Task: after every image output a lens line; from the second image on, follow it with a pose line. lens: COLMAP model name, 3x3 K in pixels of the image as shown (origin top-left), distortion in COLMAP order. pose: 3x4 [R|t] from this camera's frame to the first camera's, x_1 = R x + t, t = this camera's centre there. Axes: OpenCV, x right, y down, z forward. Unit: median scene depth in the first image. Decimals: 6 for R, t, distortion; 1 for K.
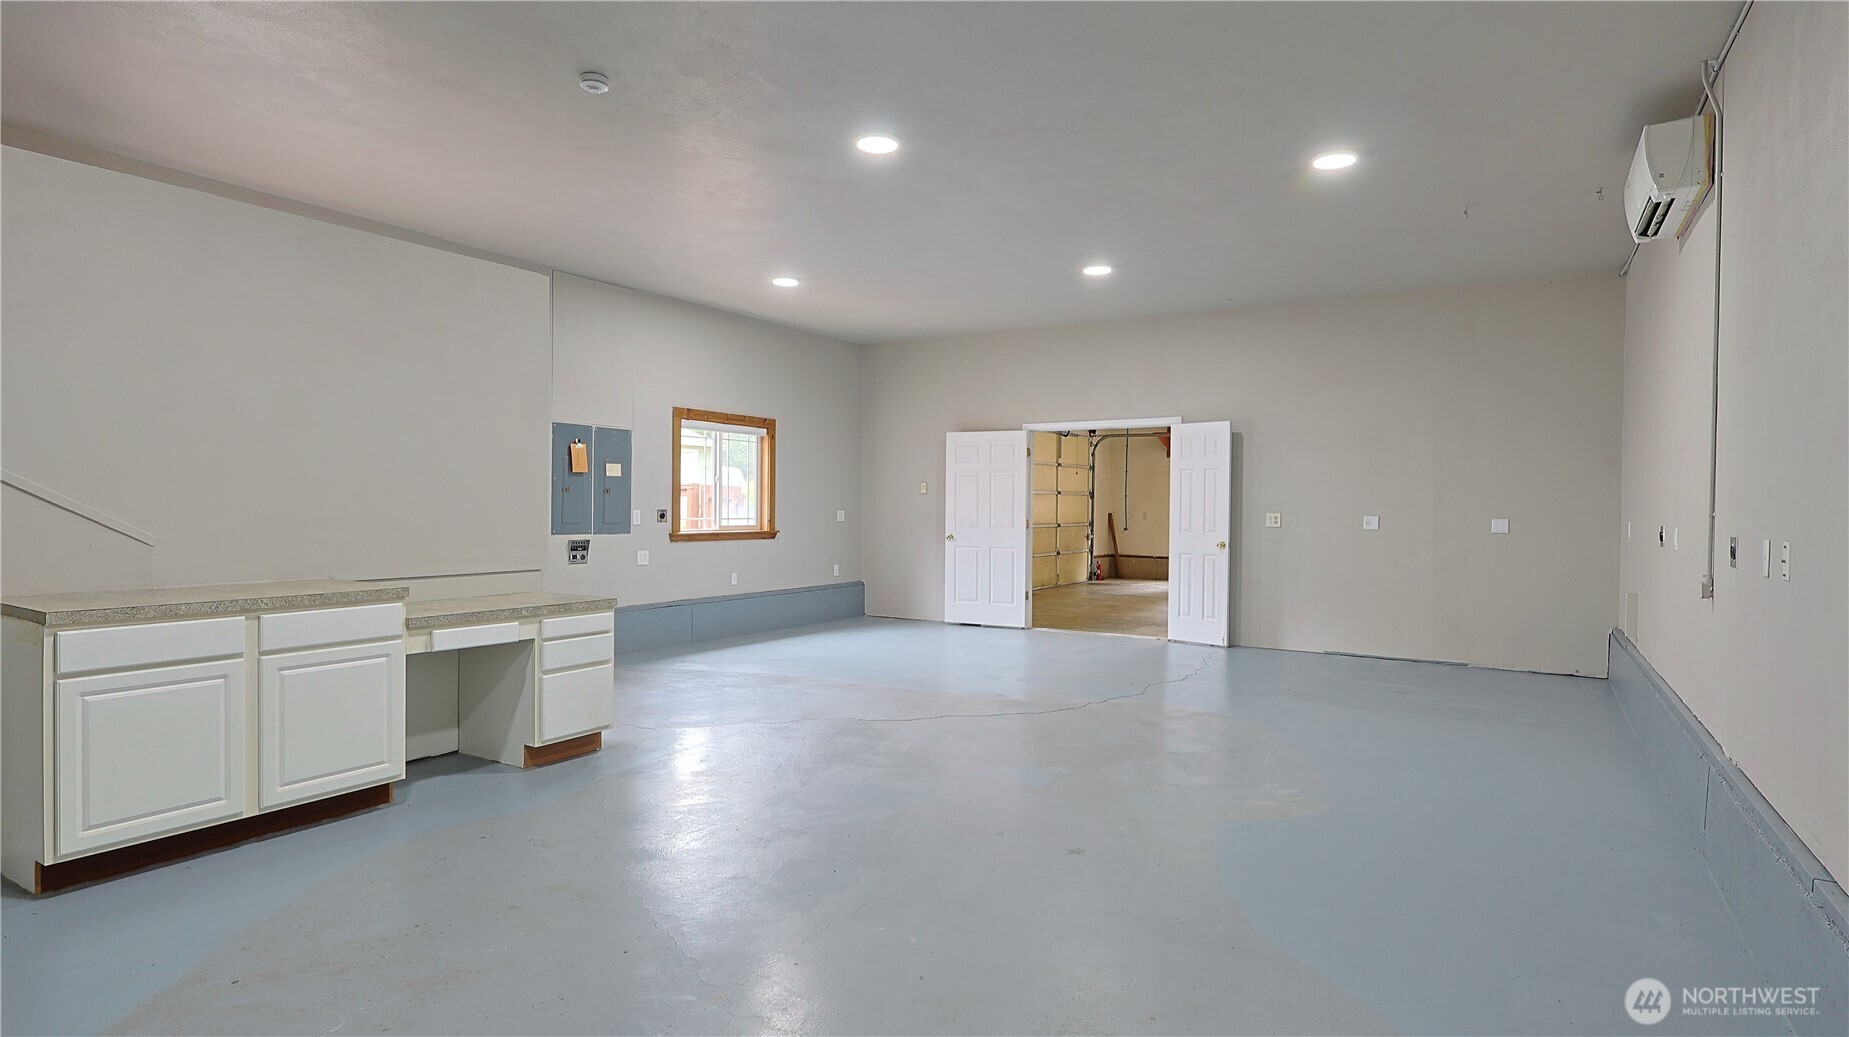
lens RADIAL K [[951.5, 0, 930.3], [0, 951.5, 522.8], [0, 0, 1]] dist [-0.002172, 0.000017]
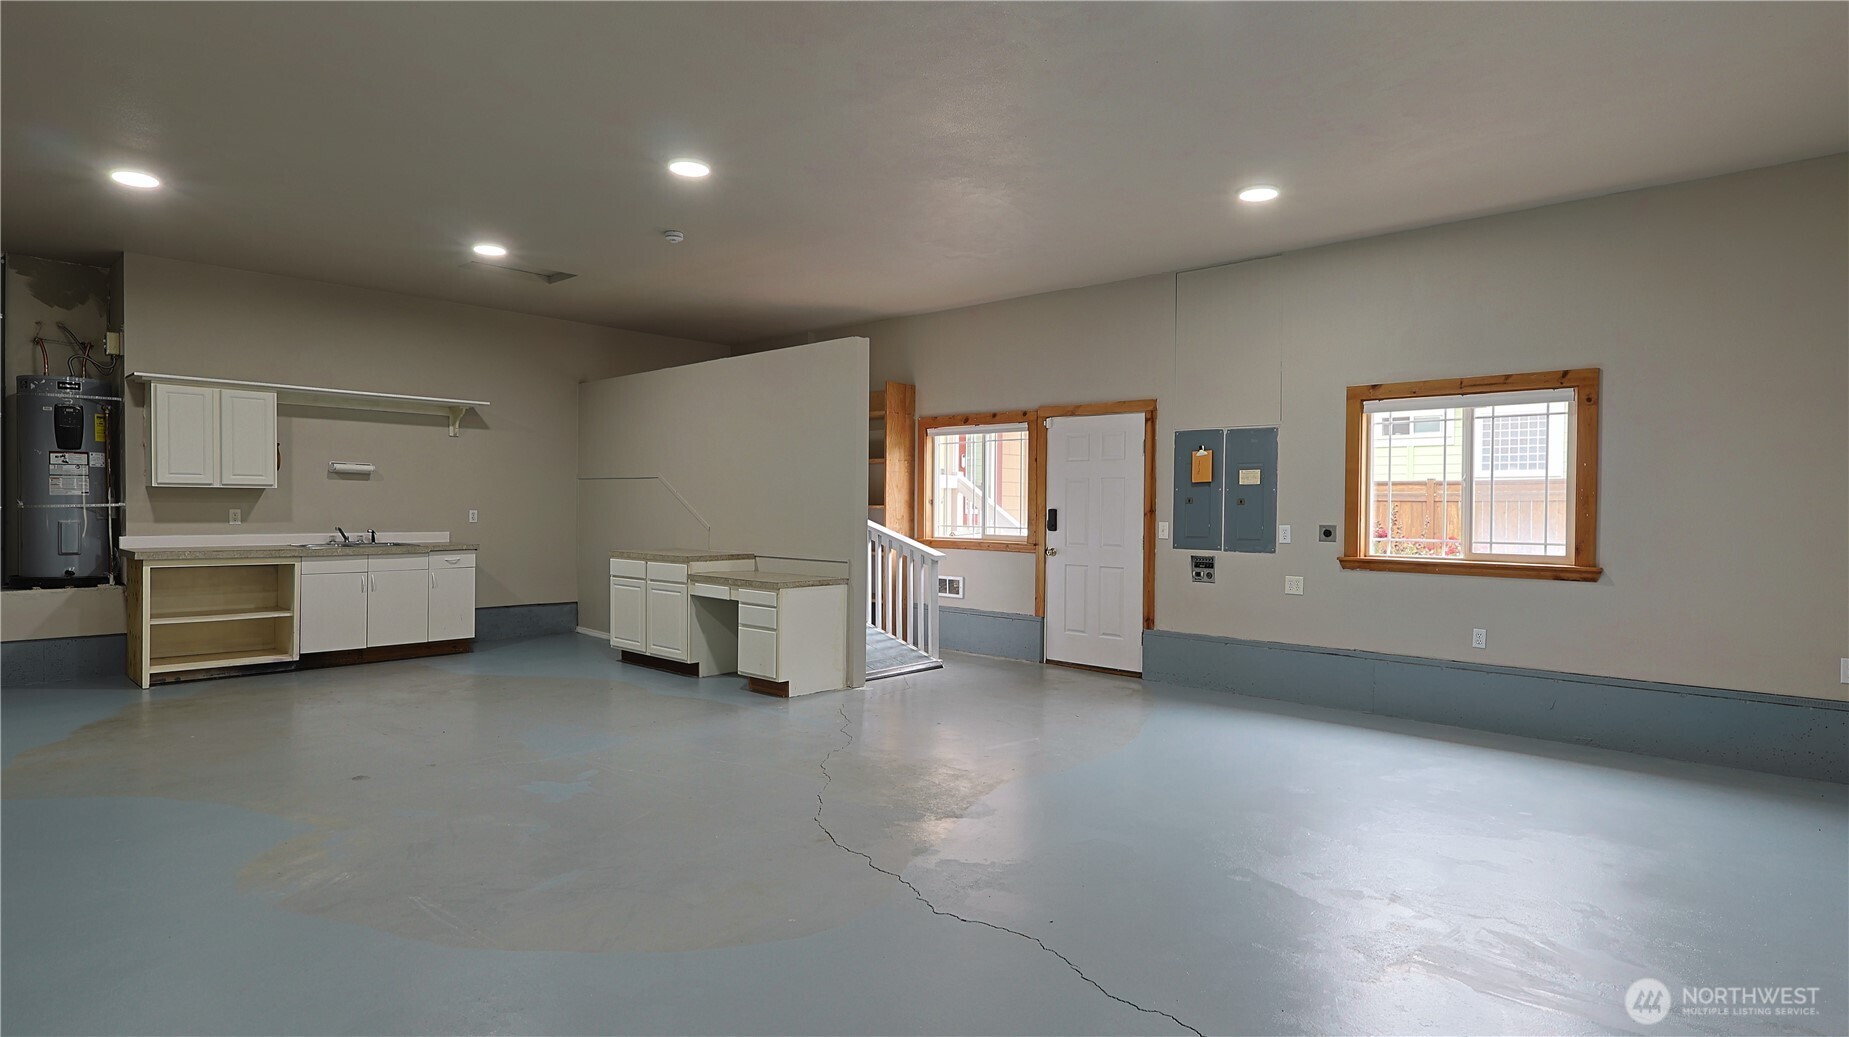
lens RADIAL K [[951.5, 0, 930.3], [0, 951.5, 522.8], [0, 0, 1]] dist [-0.002172, 0.000017]
pose [[-0.188723, 0.001308, -0.982029, 0.555297], [-0.032406, 0.999446, 0.007559, -0.011884], [0.981495, 0.033250, -0.188577, 0.877238]]
